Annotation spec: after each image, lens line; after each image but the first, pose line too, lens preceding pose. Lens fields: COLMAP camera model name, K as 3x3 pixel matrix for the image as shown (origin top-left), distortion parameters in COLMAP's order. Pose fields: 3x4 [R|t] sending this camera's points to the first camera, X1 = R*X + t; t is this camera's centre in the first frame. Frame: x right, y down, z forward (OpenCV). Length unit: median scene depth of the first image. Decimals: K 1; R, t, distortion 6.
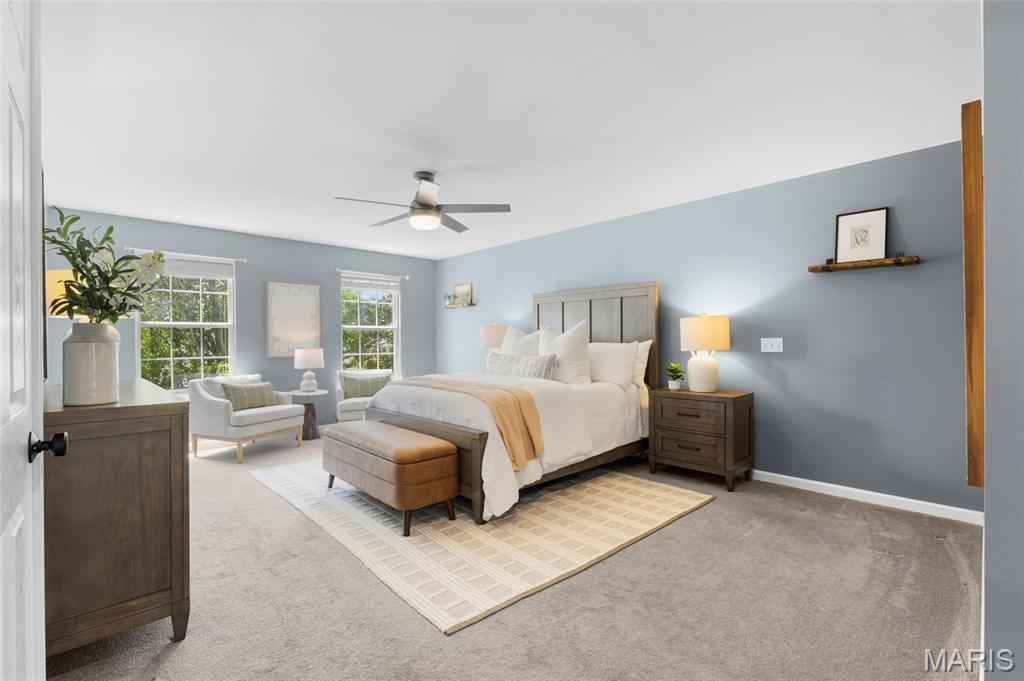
lens RADIAL K [[459.1, 0, 511.2], [0, 459.1, 340.9], [0, 0, 1]] dist [0.002205, 0.000061]
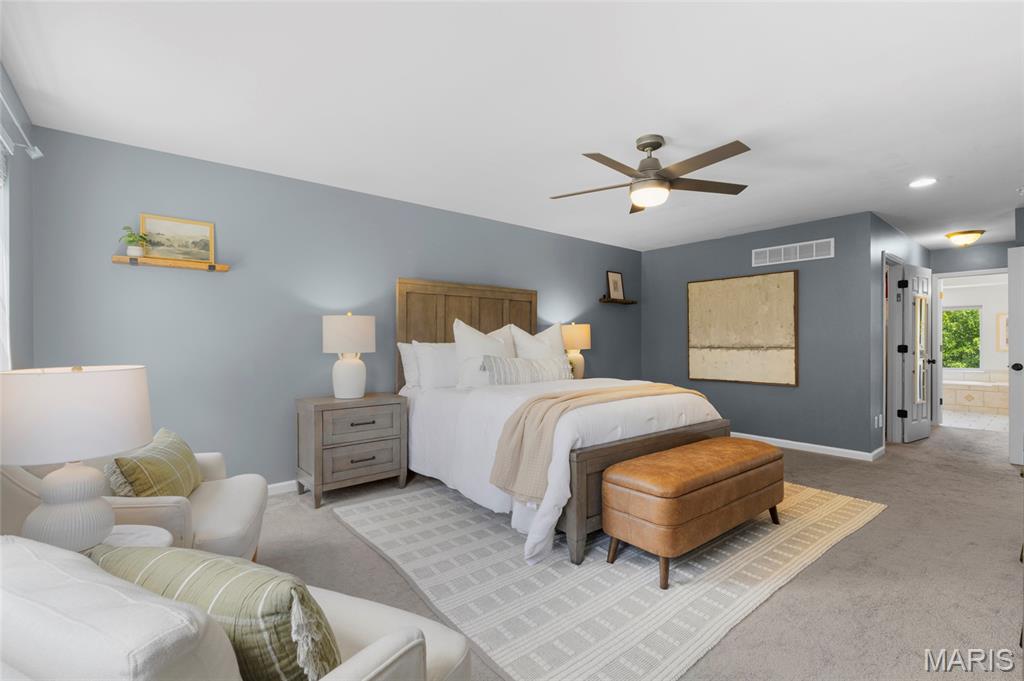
lens RADIAL K [[459.1, 0, 511.0], [0, 459.1, 342.8], [0, 0, 1]] dist [0.002205, 0.000061]
pose [[0.071382, 0.002262, 0.997446, -1.055264], [0.000696, 0.999997, -0.002317, 0.006061], [-0.997449, 0.000859, 0.071380, 1.217697]]
